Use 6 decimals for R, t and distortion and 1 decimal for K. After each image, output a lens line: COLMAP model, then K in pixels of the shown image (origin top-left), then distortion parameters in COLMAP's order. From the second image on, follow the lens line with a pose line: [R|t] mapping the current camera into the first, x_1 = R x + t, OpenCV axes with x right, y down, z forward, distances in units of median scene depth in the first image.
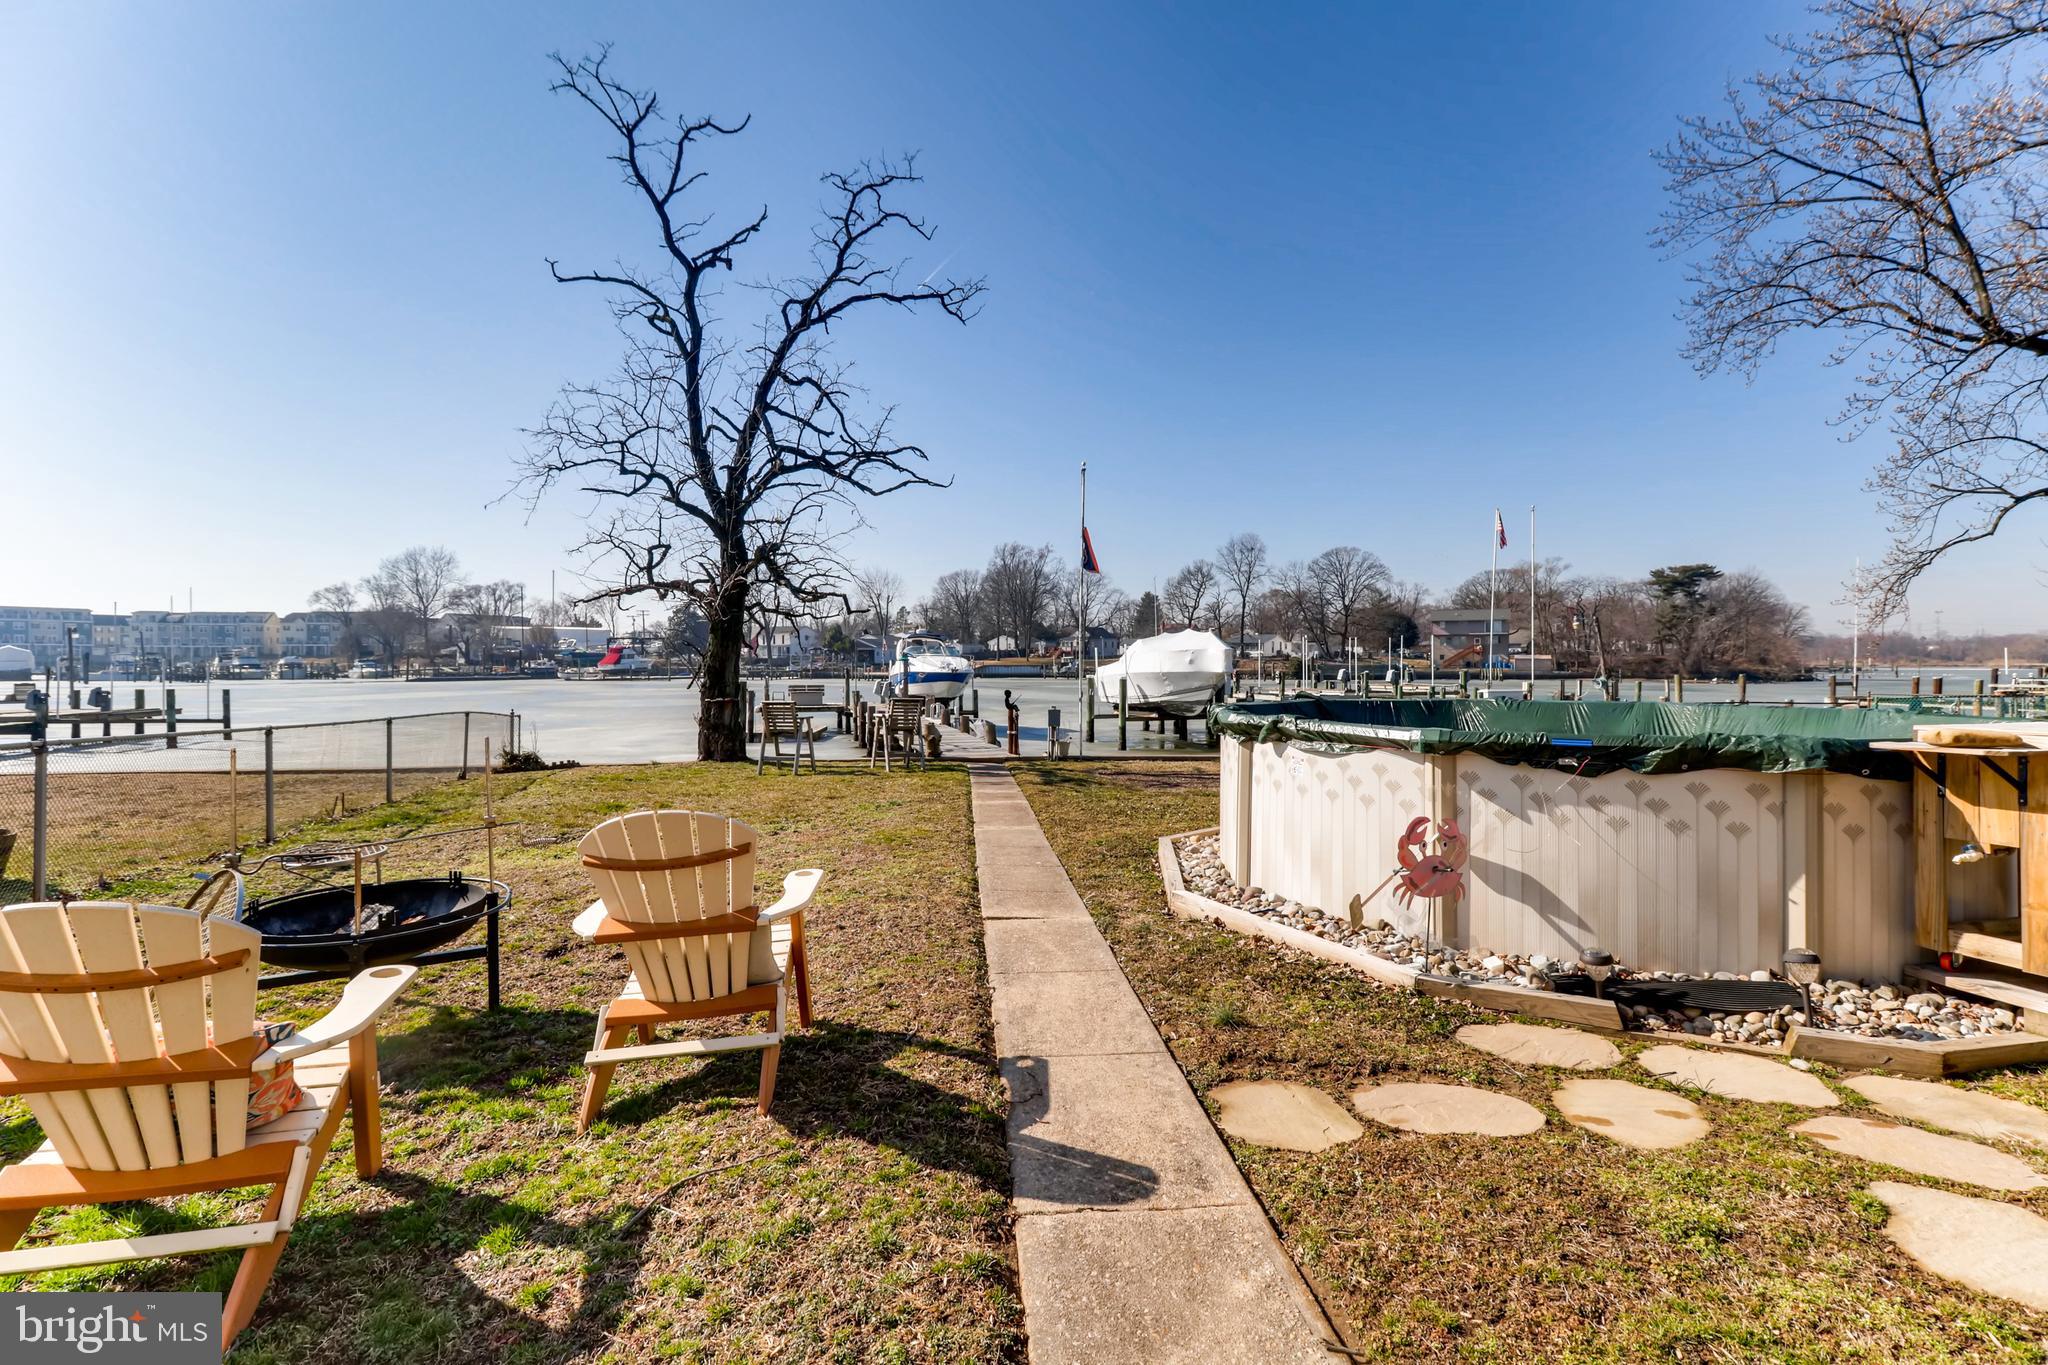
lens RADIAL K [[930.8, 0, 1030.8], [0, 930.8, 668.0], [0, 0, 1]] dist [0.022756, -0.014496]
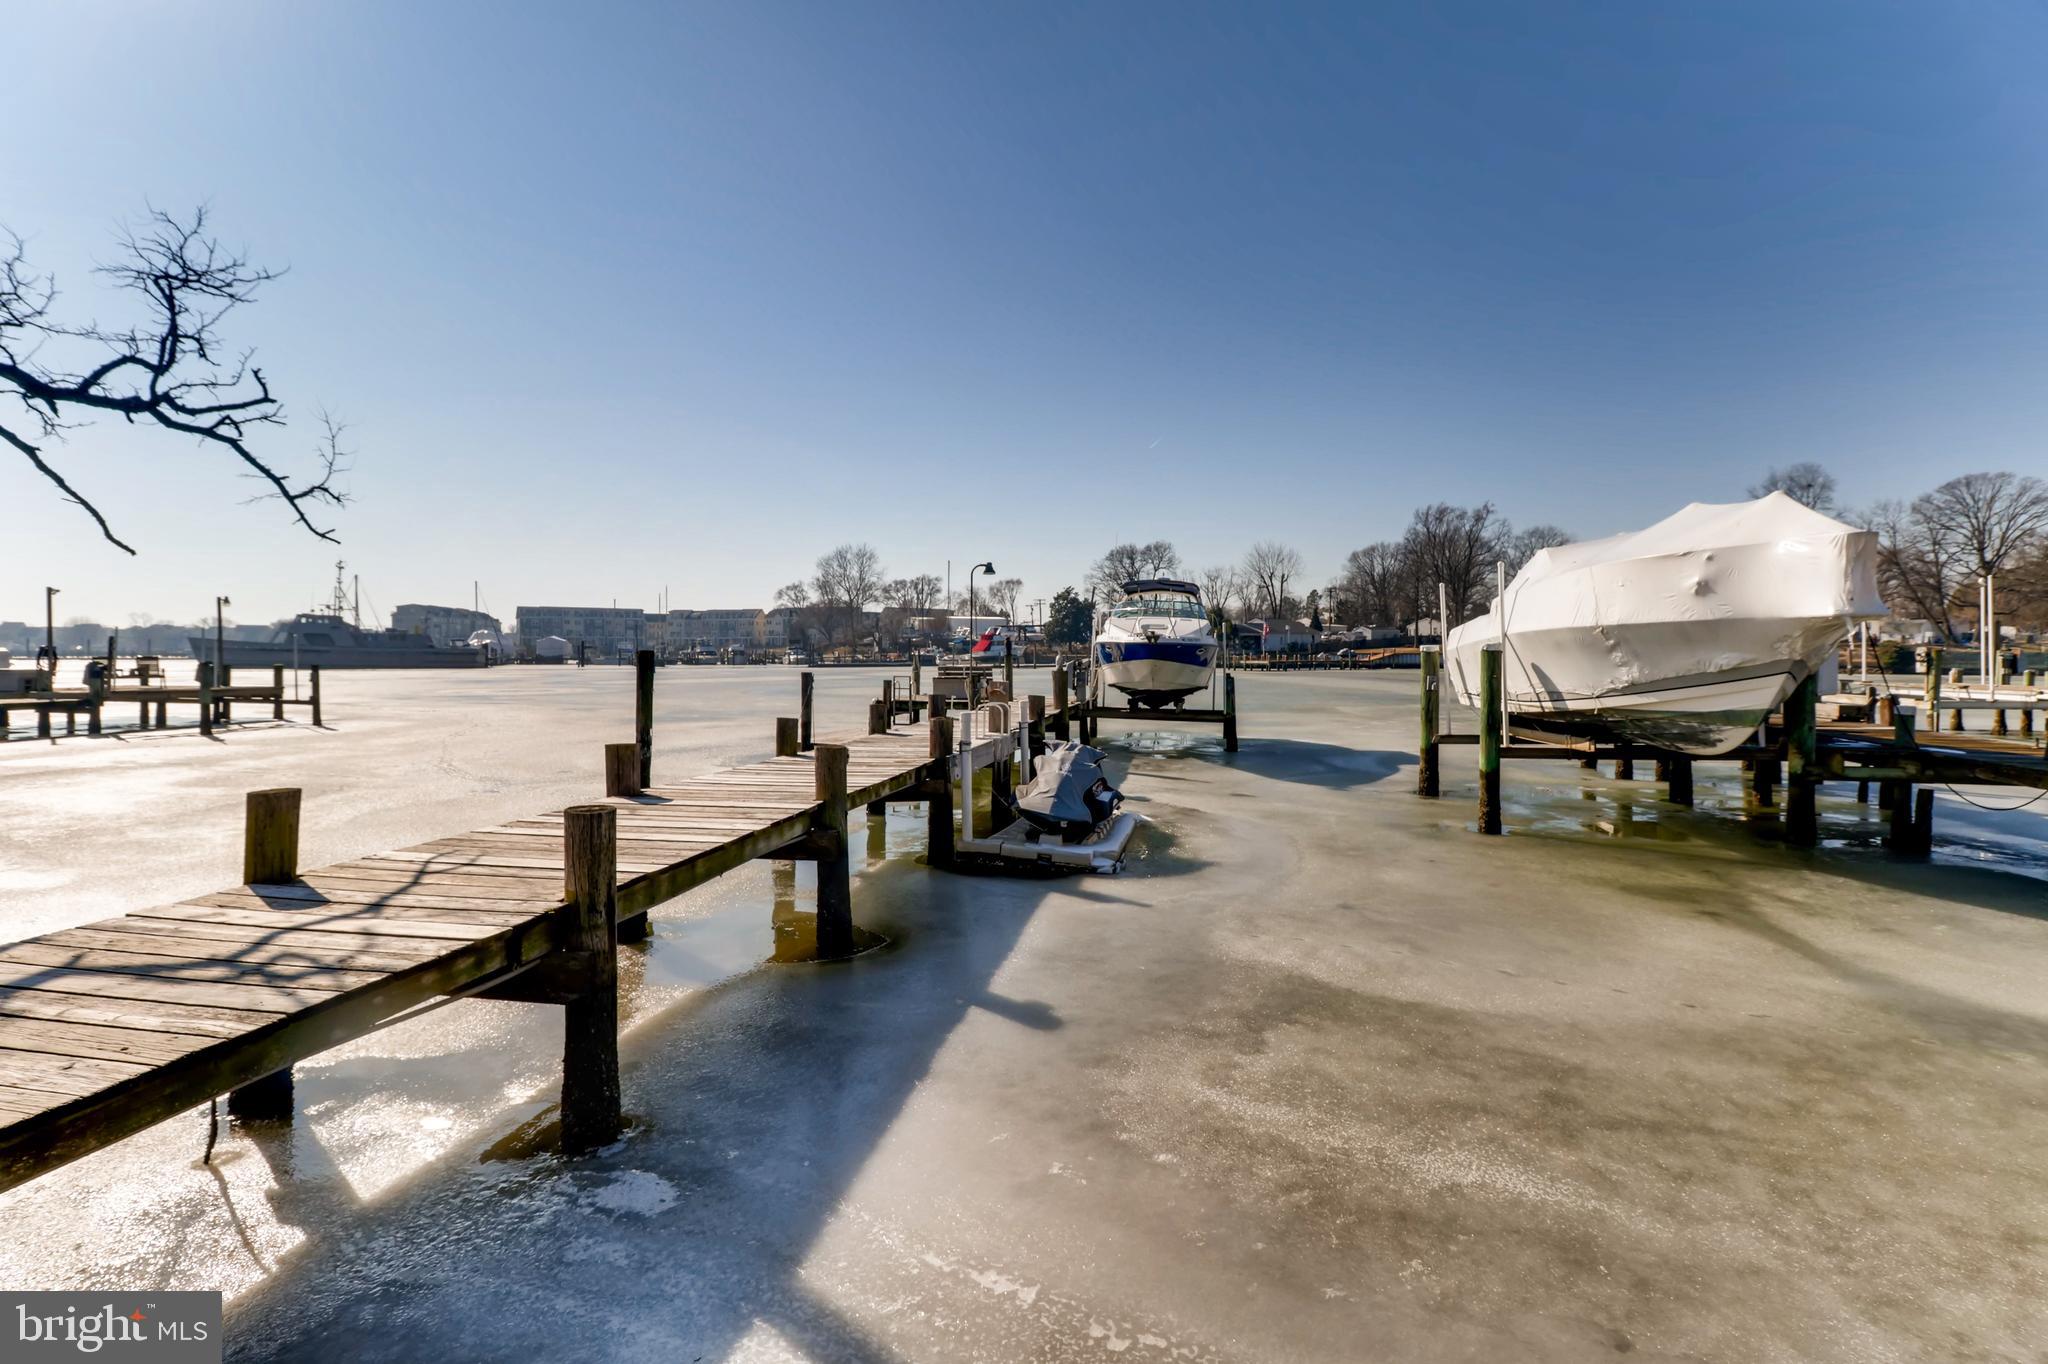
lens RADIAL K [[930.8, 0, 1041.4], [0, 930.8, 656.6], [0, 0, 1]] dist [0.022756, -0.014496]
pose [[0.903345, 0.001413, -0.428912, 0.089420], [-0.002906, 0.999992, -0.002826, 0.015542], [0.428905, 0.003800, 0.903342, 0.524015]]
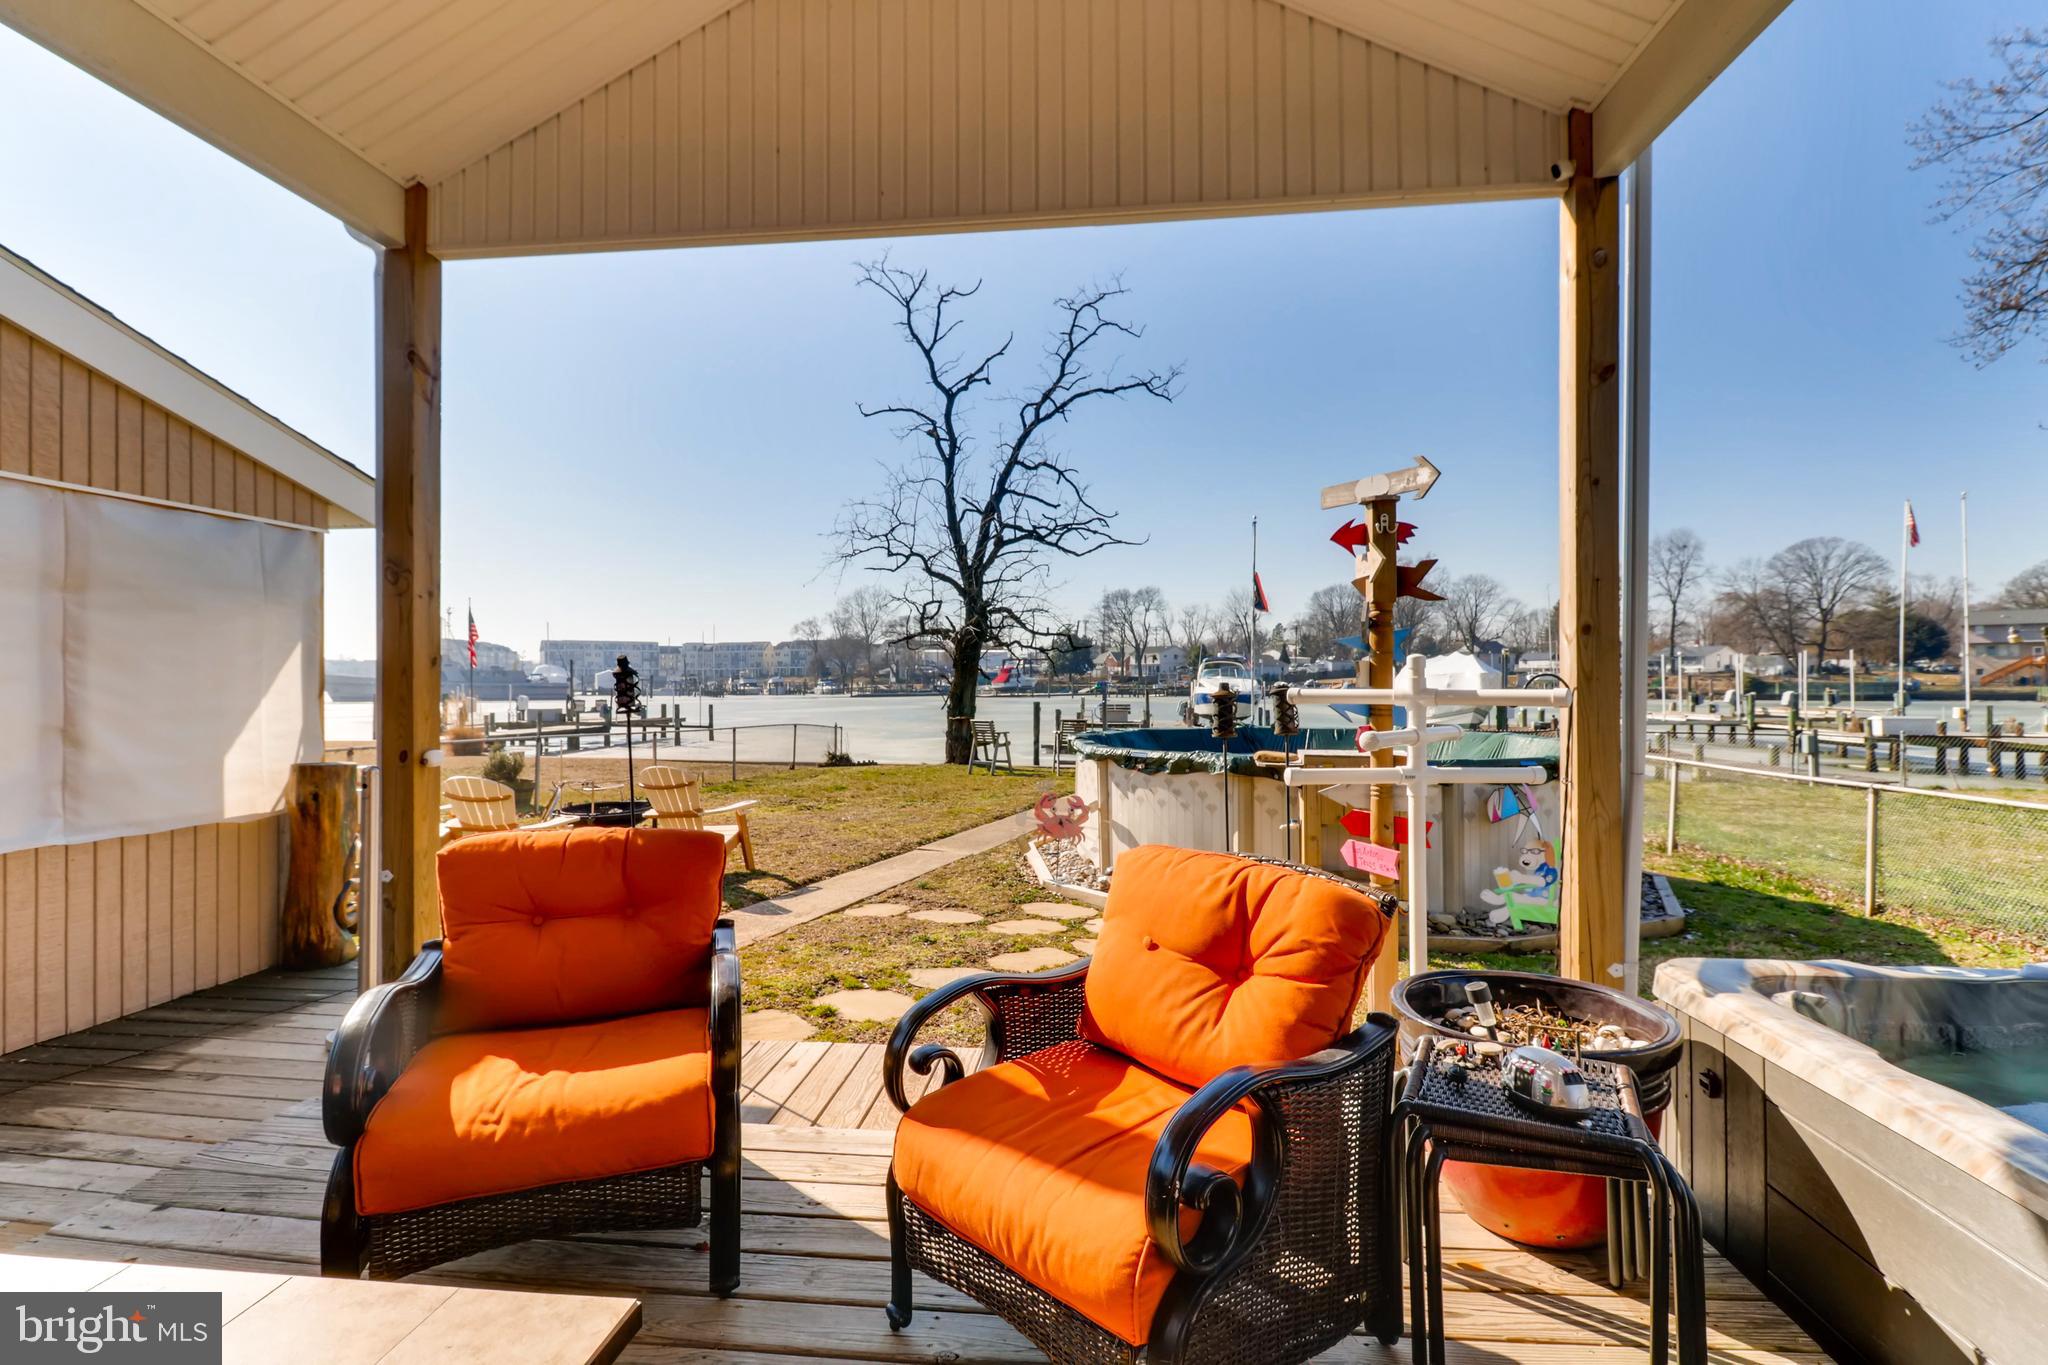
lens RADIAL K [[930.8, 0, 1043.3], [0, 930.8, 674.1], [0, 0, 1]] dist [0.022756, -0.014496]
pose [[0.921073, -0.004658, -0.389362, 0.133966], [0.000296, 0.999937, -0.011261, -0.006358], [0.389390, 0.010257, 0.921016, -0.082124]]
